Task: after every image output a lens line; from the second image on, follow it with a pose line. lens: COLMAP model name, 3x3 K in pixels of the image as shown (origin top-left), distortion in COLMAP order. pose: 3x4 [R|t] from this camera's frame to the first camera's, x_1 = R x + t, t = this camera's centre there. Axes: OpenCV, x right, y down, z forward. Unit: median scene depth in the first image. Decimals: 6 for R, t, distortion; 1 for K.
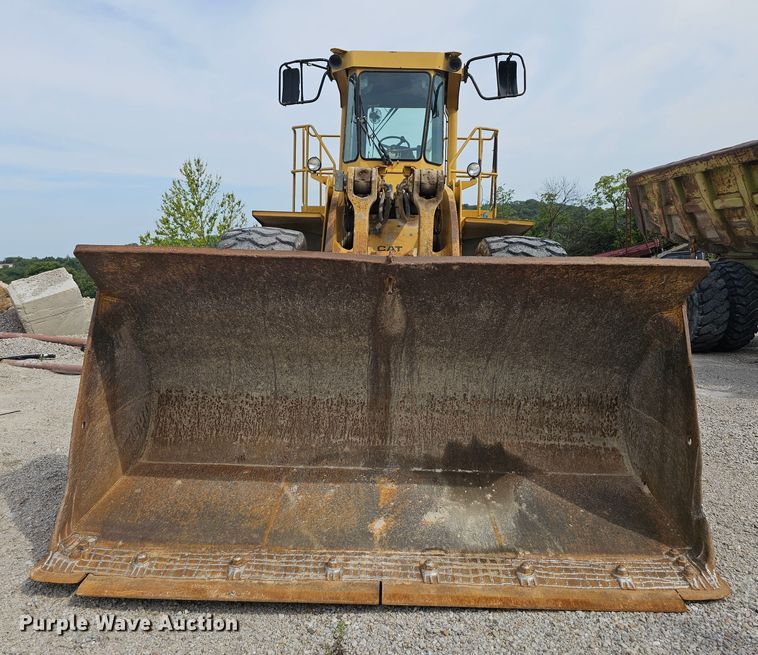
lens RADIAL K [[595.7, 0, 402.8], [0, 595.7, 326.8], [0, 0, 1]] dist [0.050656, -0.004516]
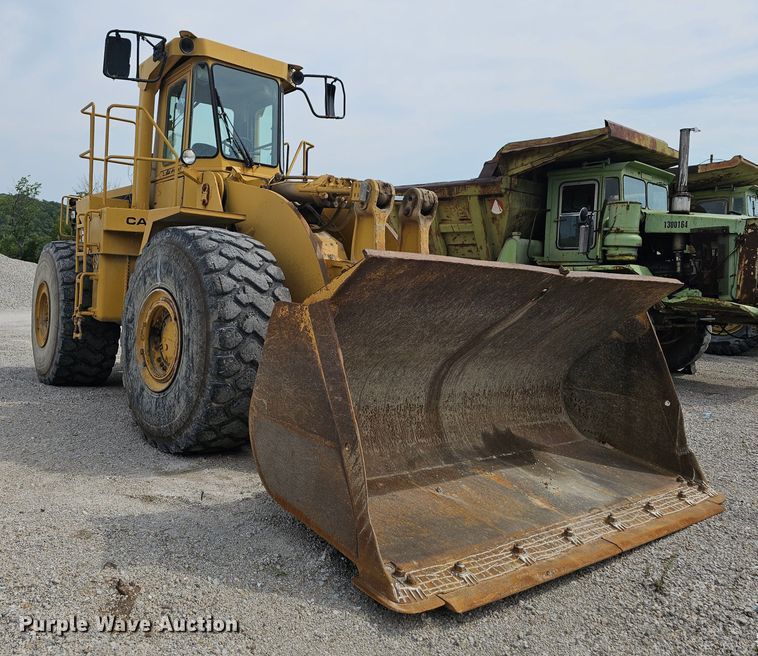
lens RADIAL K [[646.3, 0, 328.5], [0, 646.3, 318.3], [0, 0, 1]] dist [0.057399, -0.039376]
pose [[0.788969, -0.015363, 0.614241, -0.836958], [0.037335, 0.999039, -0.022968, -0.006347], [-0.613298, 0.041054, 0.788784, 0.181591]]
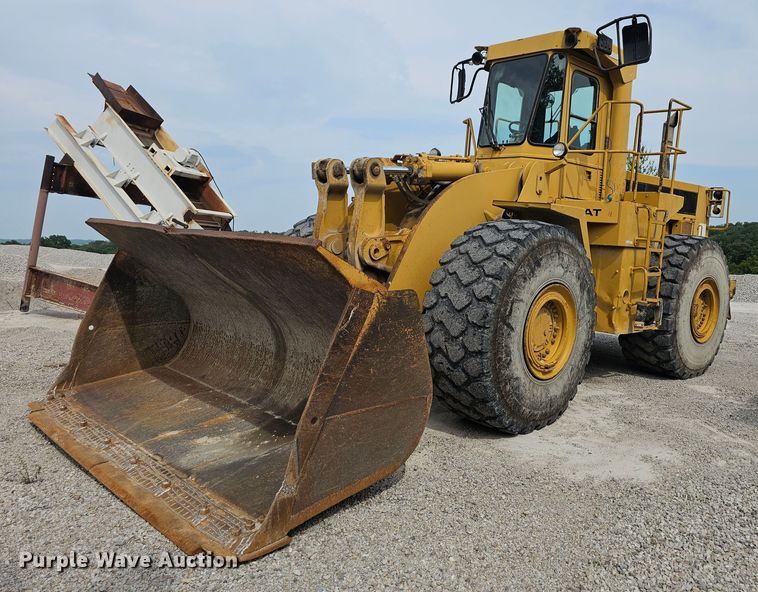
lens RADIAL K [[626.6, 0, 454.8], [0, 626.6, 287.3], [0, 0, 1]] dist [0.044347, -0.003675]
pose [[0.739006, 0.084055, -0.668434, 0.978930], [-0.118319, 0.992958, -0.005948, -0.037354], [0.663227, 0.083484, 0.743747, 0.265771]]
